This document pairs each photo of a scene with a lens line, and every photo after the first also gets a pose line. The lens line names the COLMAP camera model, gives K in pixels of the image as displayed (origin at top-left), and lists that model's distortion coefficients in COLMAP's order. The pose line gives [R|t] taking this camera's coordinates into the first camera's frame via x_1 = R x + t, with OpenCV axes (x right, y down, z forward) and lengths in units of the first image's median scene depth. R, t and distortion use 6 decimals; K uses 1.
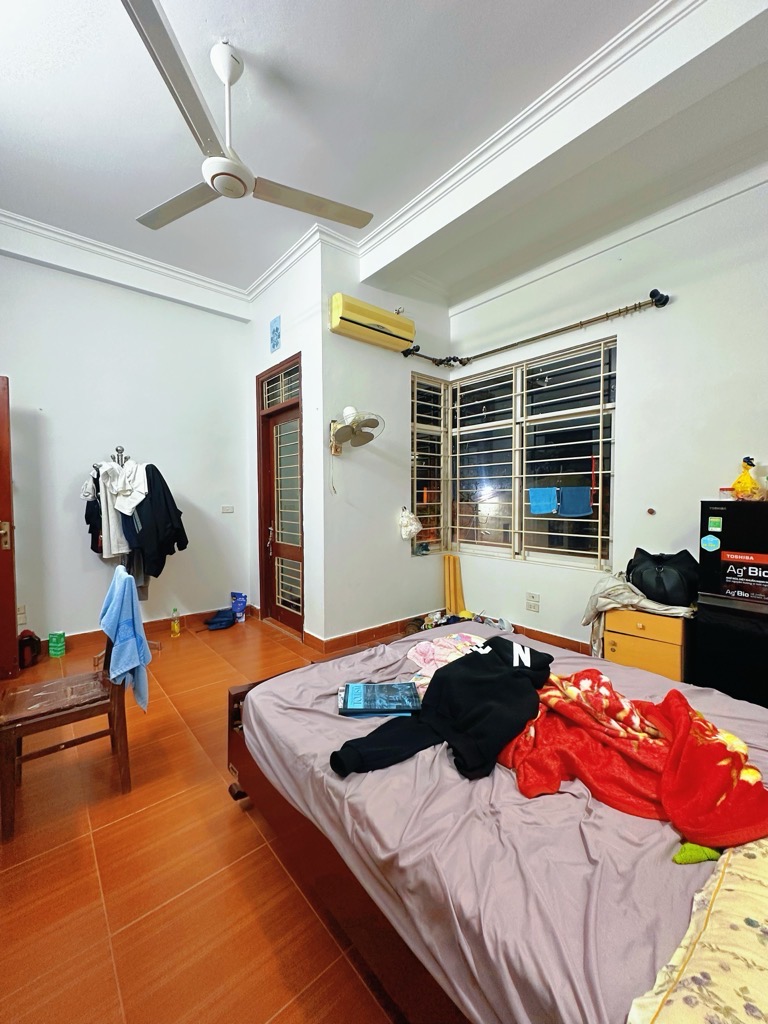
lens RADIAL K [[409.1, 0, 383.8], [0, 409.1, 512.8], [0, 0, 1]] dist [0.000947, -0.000001]
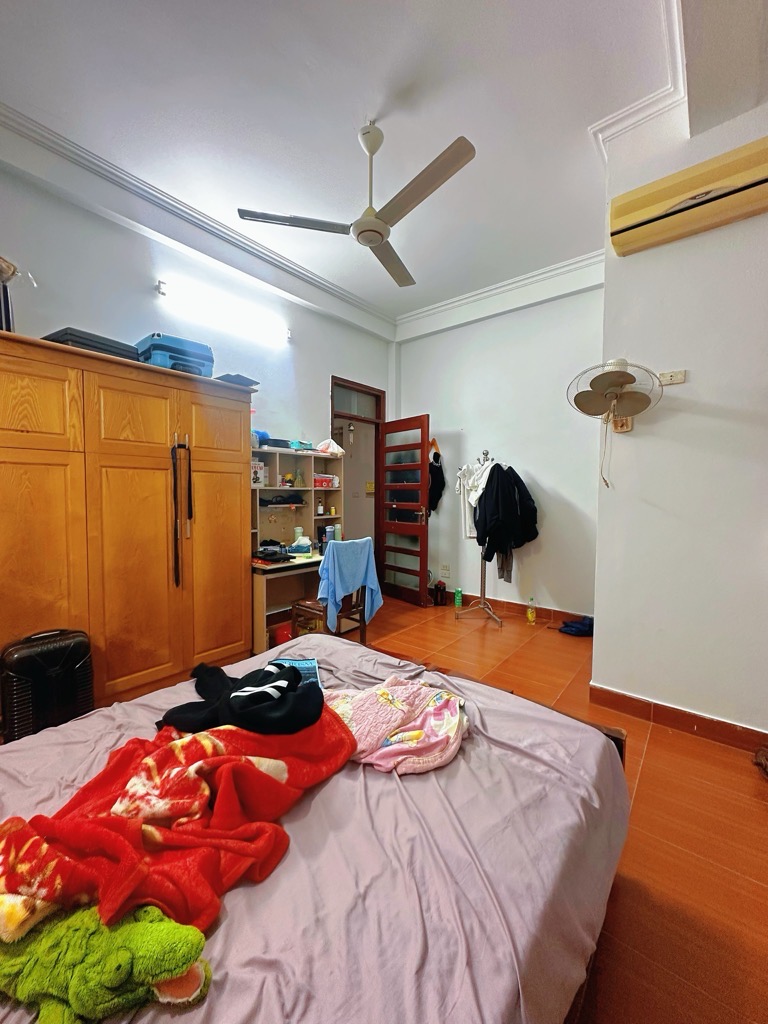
lens RADIAL K [[409.1, 0, 380.3], [0, 409.1, 509.8], [0, 0, 1]] dist [0.000947, -0.000001]
pose [[0.179086, 0.049830, -0.982571, 0.559969], [-0.046941, 0.998012, 0.042057, -0.021060], [0.982713, 0.038591, 0.181069, 0.532213]]
